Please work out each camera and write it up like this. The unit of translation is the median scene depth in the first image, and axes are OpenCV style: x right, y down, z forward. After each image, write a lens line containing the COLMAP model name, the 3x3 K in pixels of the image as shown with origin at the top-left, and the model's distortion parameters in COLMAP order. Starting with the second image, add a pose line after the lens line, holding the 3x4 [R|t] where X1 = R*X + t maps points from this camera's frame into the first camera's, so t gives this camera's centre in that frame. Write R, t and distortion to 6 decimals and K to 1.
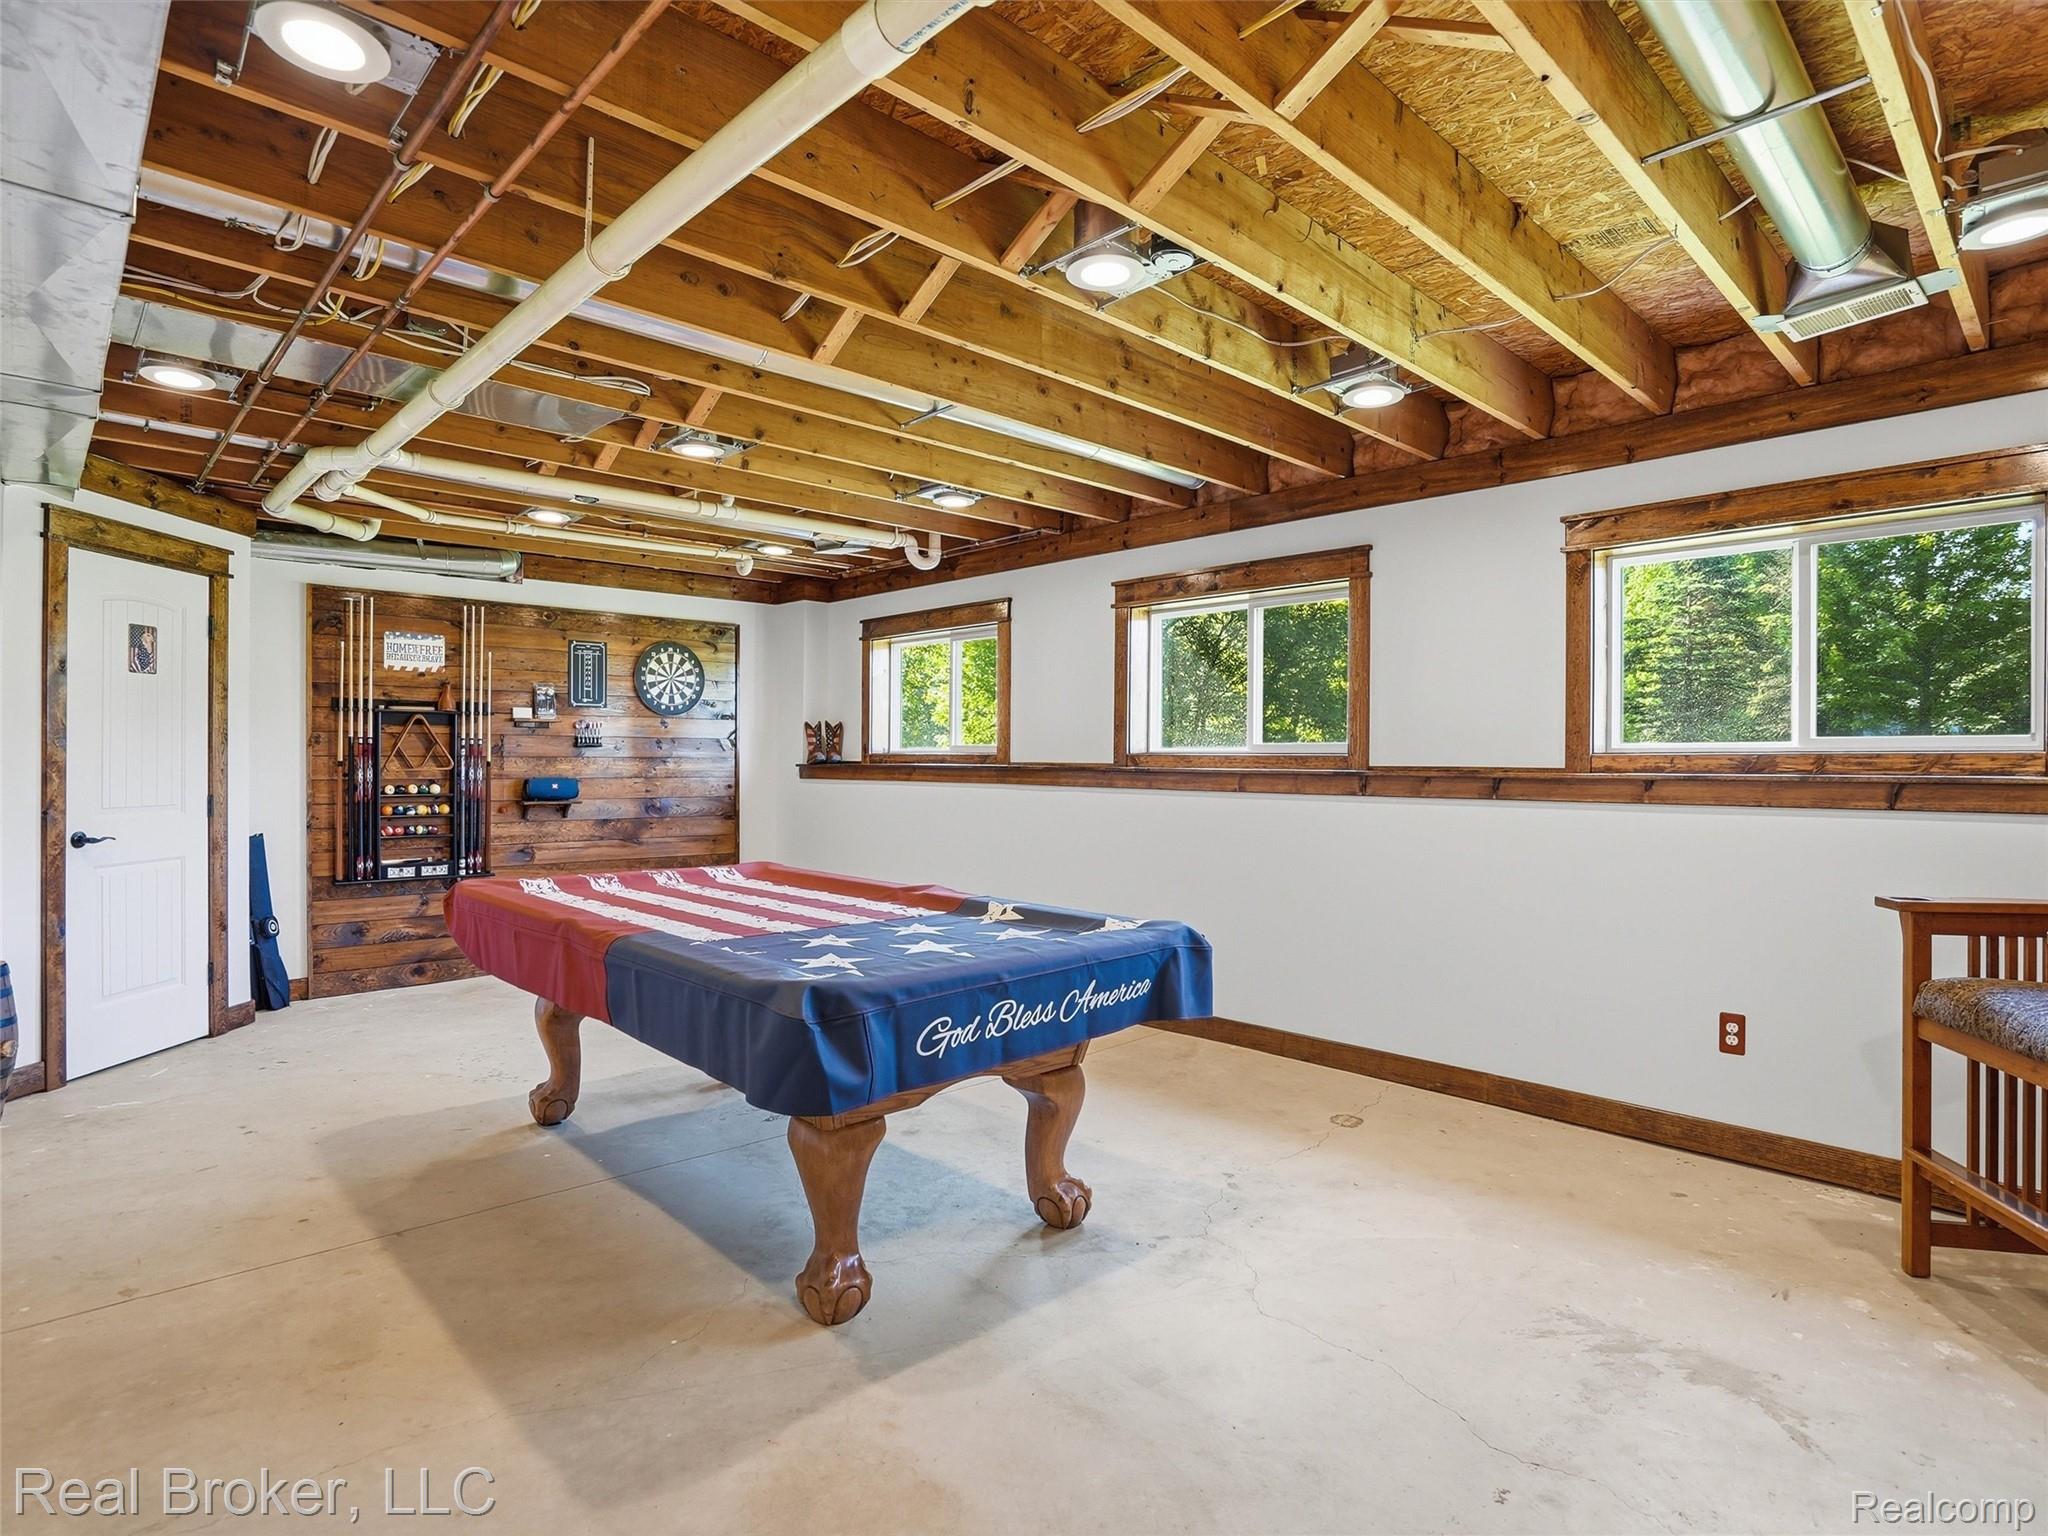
lens RADIAL K [[1068.1, 0, 1033.8], [0, 1068.1, 766.4], [0, 0, 1]] dist [-0.049226, 0.042078]
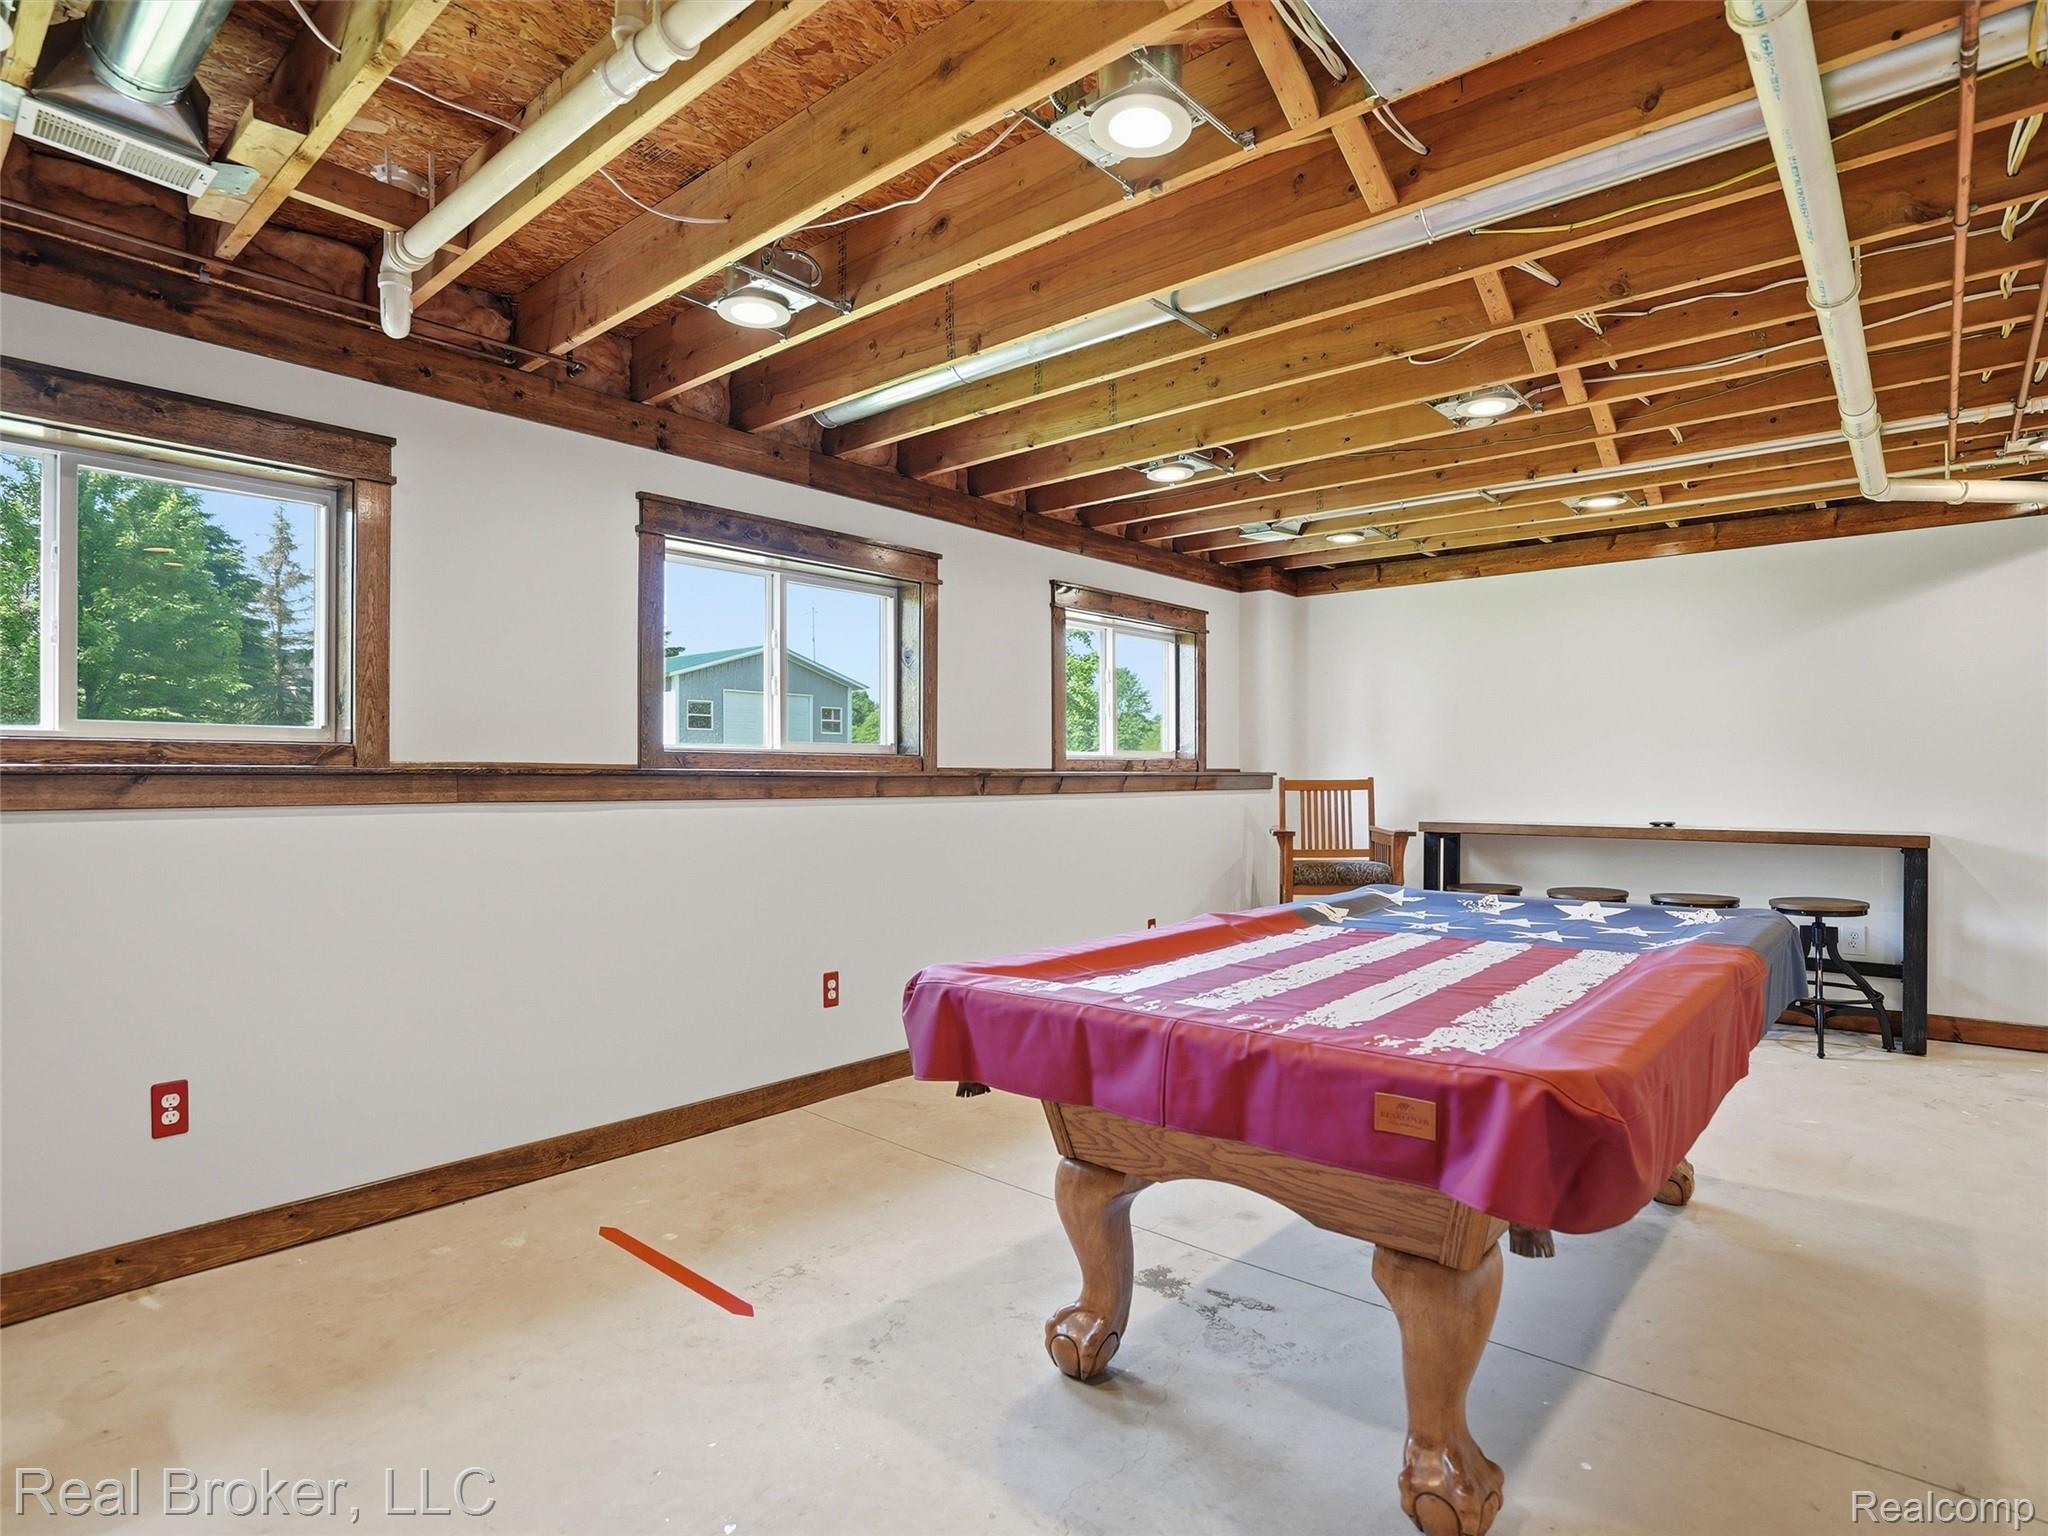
lens RADIAL K [[1068.1, 0, 1033.8], [0, 1068.1, 766.4], [0, 0, 1]] dist [-0.049226, 0.042078]
pose [[-0.091465, -0.008081, 0.995776, -0.758226], [-0.007482, 0.999944, 0.007427, -0.010097], [-0.995780, -0.006771, -0.091520, 1.025123]]
